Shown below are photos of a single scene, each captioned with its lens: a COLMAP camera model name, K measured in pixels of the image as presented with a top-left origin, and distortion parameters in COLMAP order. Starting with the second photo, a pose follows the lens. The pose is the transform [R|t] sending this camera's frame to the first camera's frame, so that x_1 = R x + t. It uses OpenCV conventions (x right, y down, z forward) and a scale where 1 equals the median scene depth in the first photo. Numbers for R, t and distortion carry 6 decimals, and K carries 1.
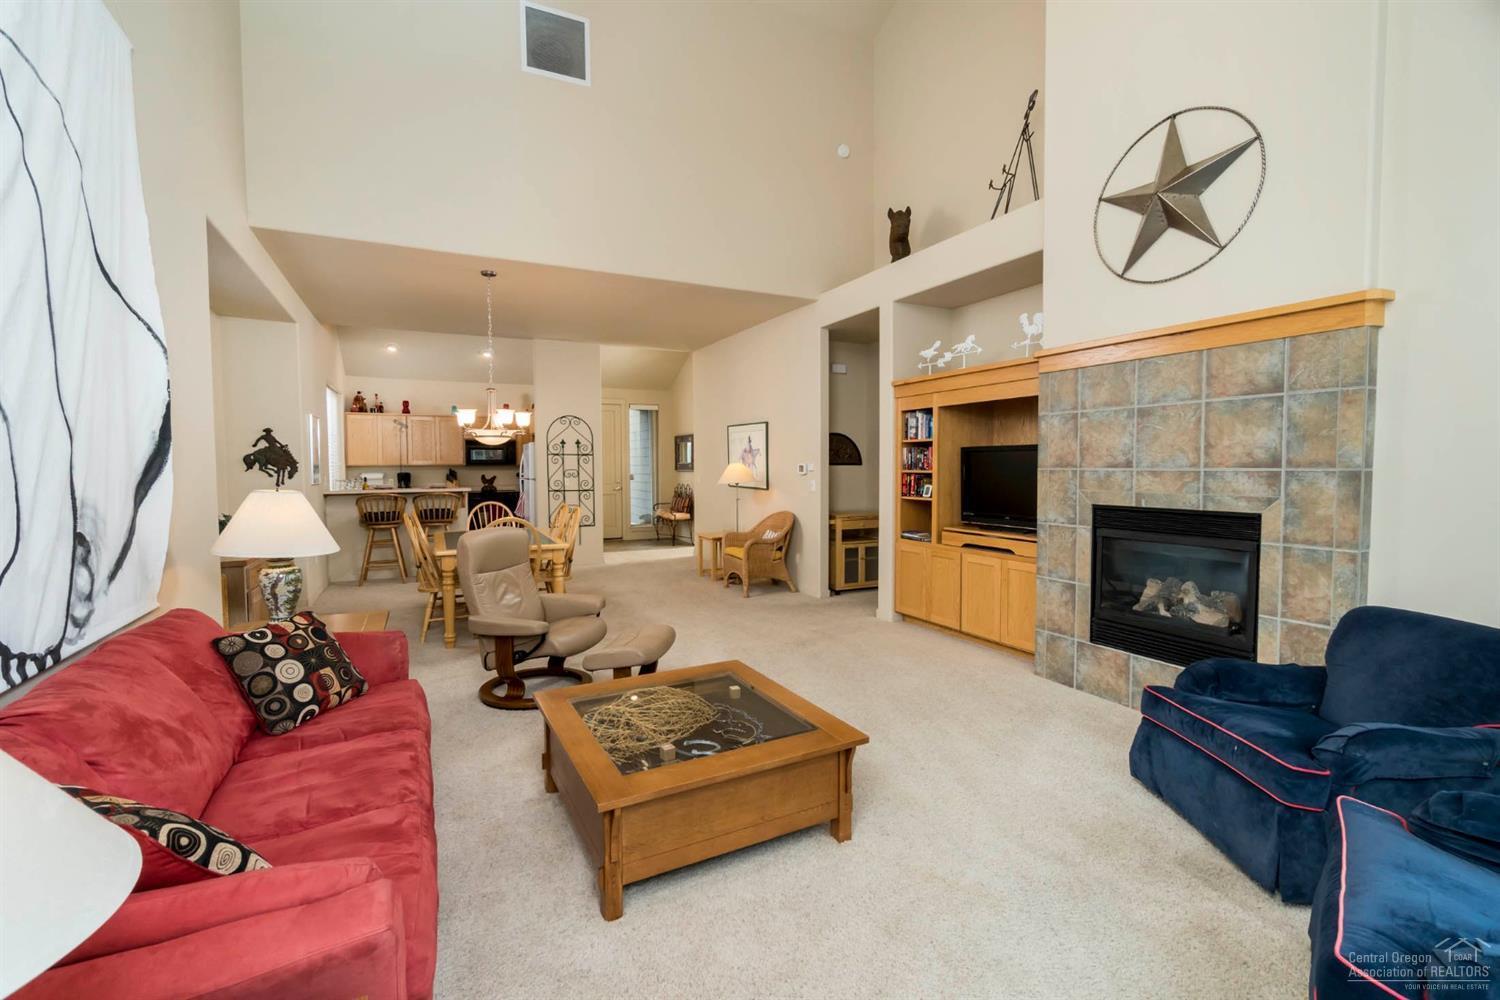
lens RADIAL K [[663.1, 0, 750.0], [0, 663.1, 500.0], [0, 0, 1]] dist [-0.001333, -0.000088]
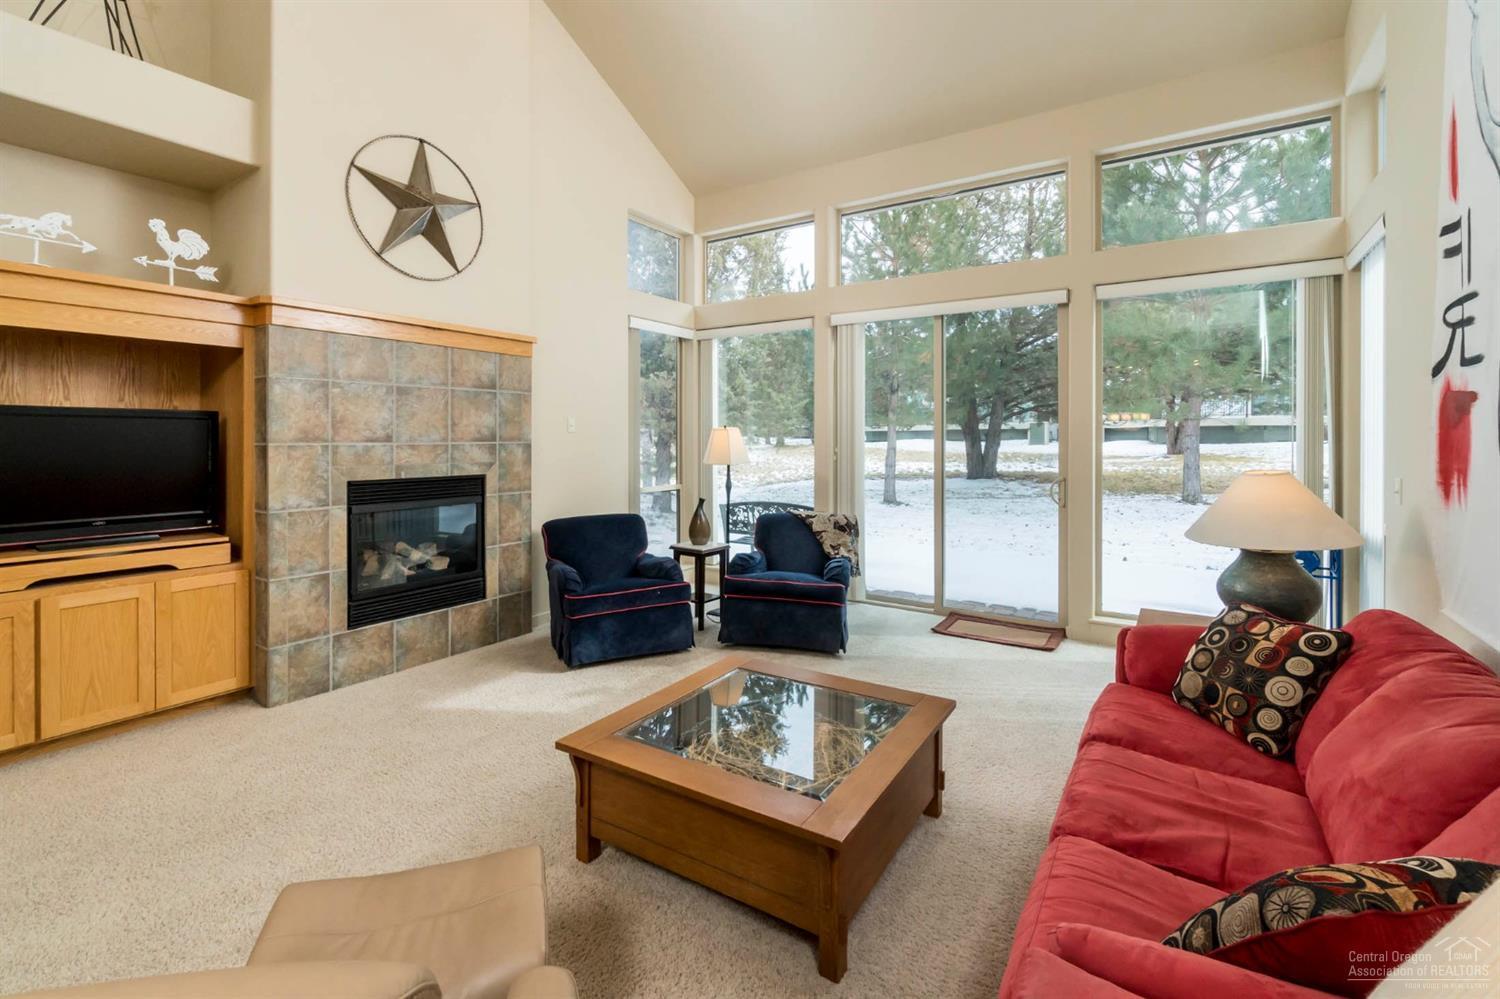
lens RADIAL K [[664.2, 0, 744.5], [0, 664.2, 435.9], [0, 0, 1]] dist [-0.001820, -0.000370]
pose [[-0.491776, 0.003205, 0.870716, -0.618750], [0.042805, 0.998873, 0.020499, -0.056704], [-0.869669, 0.047352, -0.491359, 1.044227]]
